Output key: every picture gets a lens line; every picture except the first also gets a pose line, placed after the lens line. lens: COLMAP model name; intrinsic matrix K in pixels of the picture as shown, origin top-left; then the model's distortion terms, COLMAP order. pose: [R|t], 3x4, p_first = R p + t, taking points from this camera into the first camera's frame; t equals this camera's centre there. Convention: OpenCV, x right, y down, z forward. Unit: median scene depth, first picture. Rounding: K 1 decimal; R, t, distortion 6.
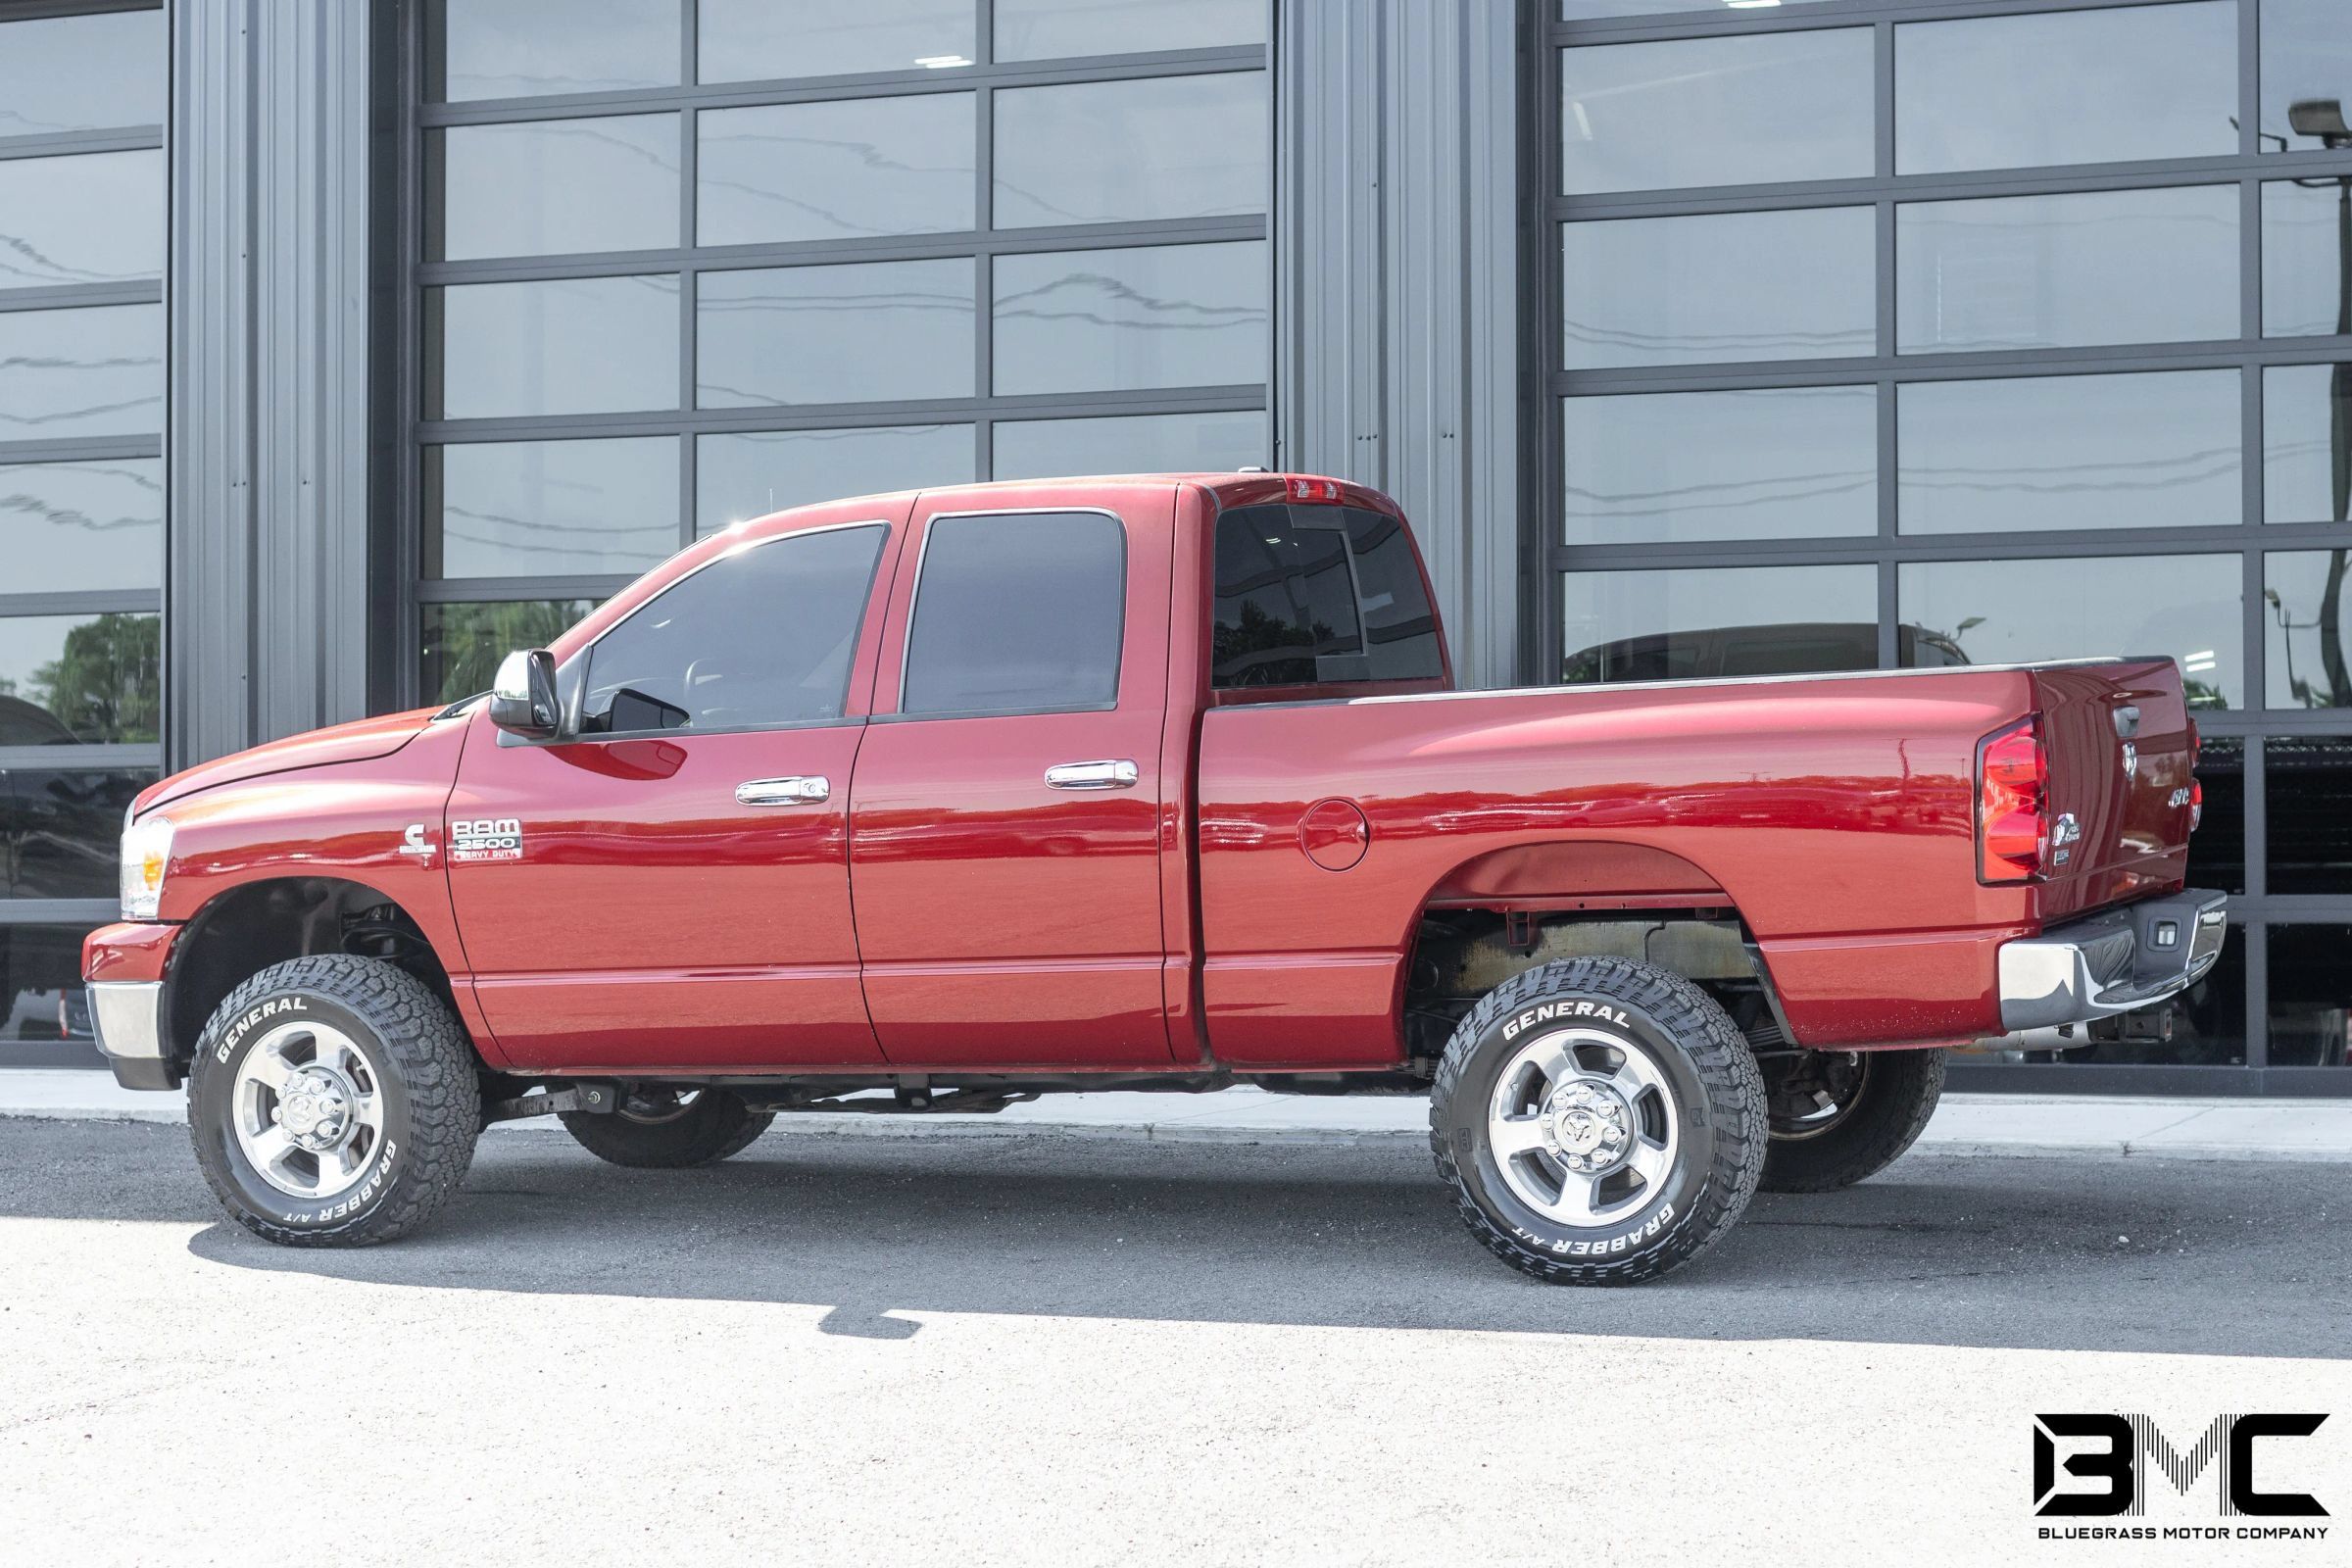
lens RADIAL K [[4706.0, 0, 1176.0], [0, 4706.0, 784.0], [0, 0, 1]] dist [0.006030, -0.014276]
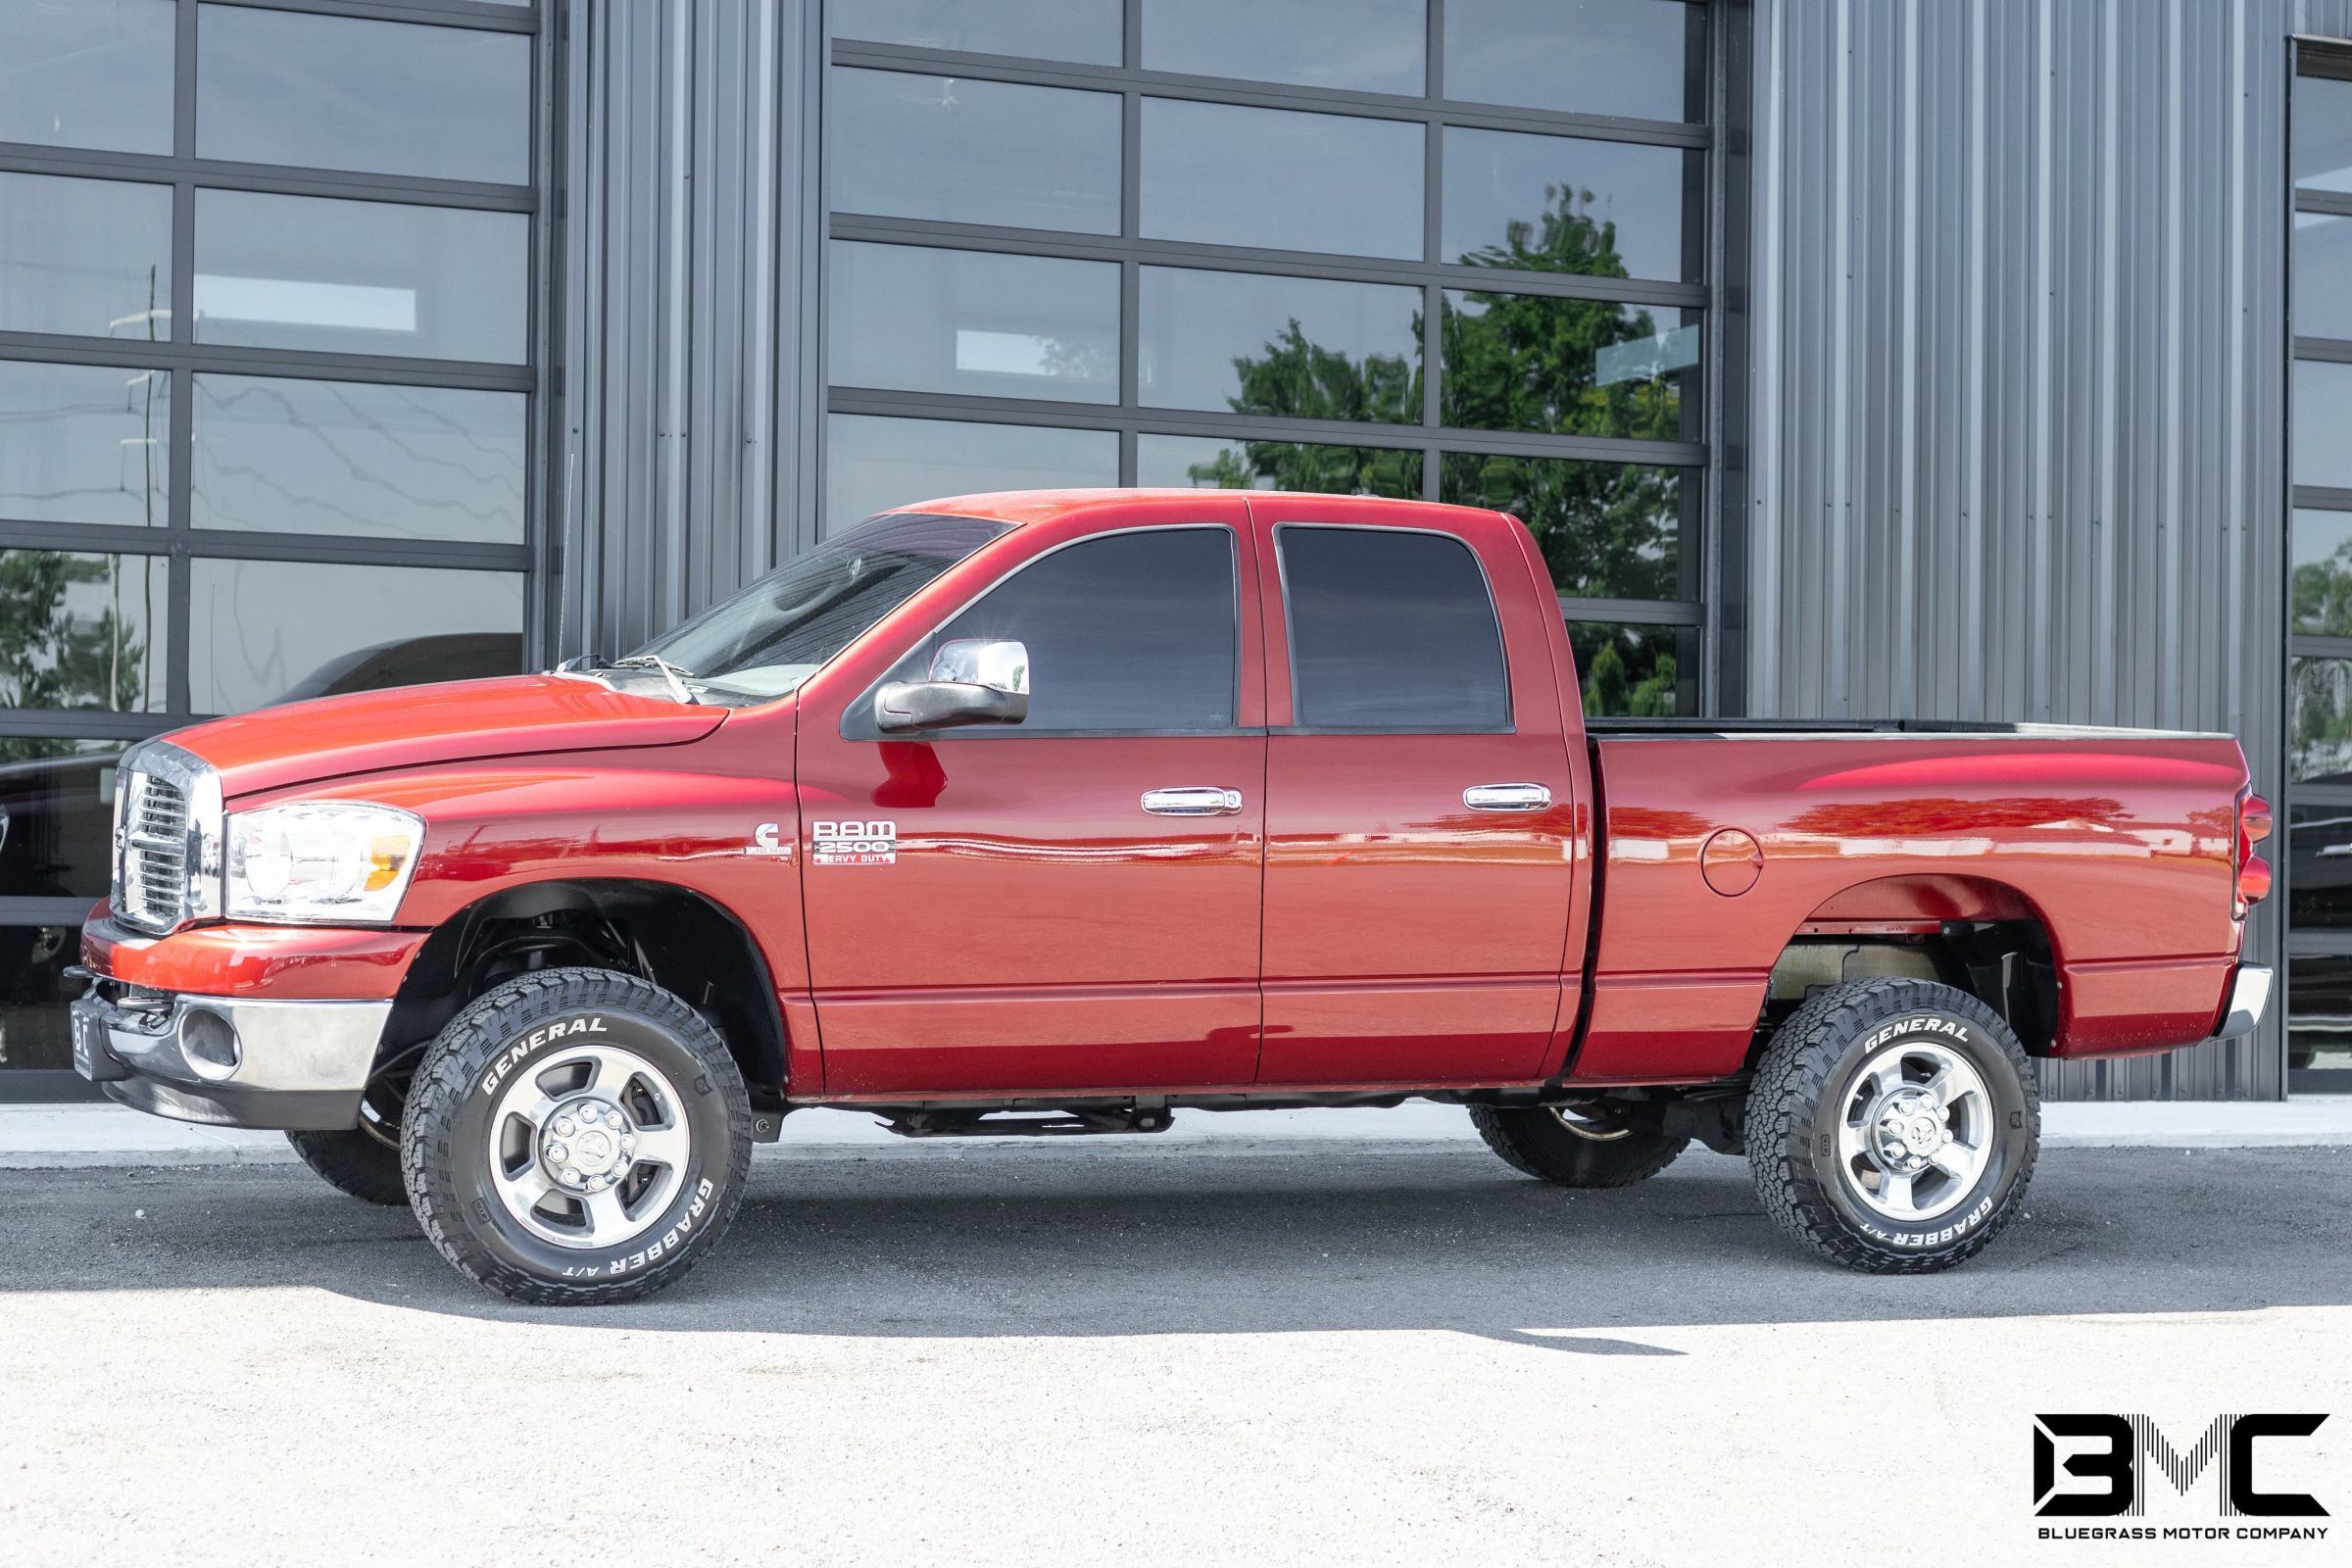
lens RADIAL K [[4550.2, 0, 1176.0], [0, 4550.2, 784.0], [0, 0, 1]] dist [0.002238, 0.088213]
pose [[0.689690, 0.032025, 0.723396, -0.809431], [-0.033201, 0.999369, -0.012588, 0.010409], [-0.723343, -0.015336, 0.690319, 0.385806]]
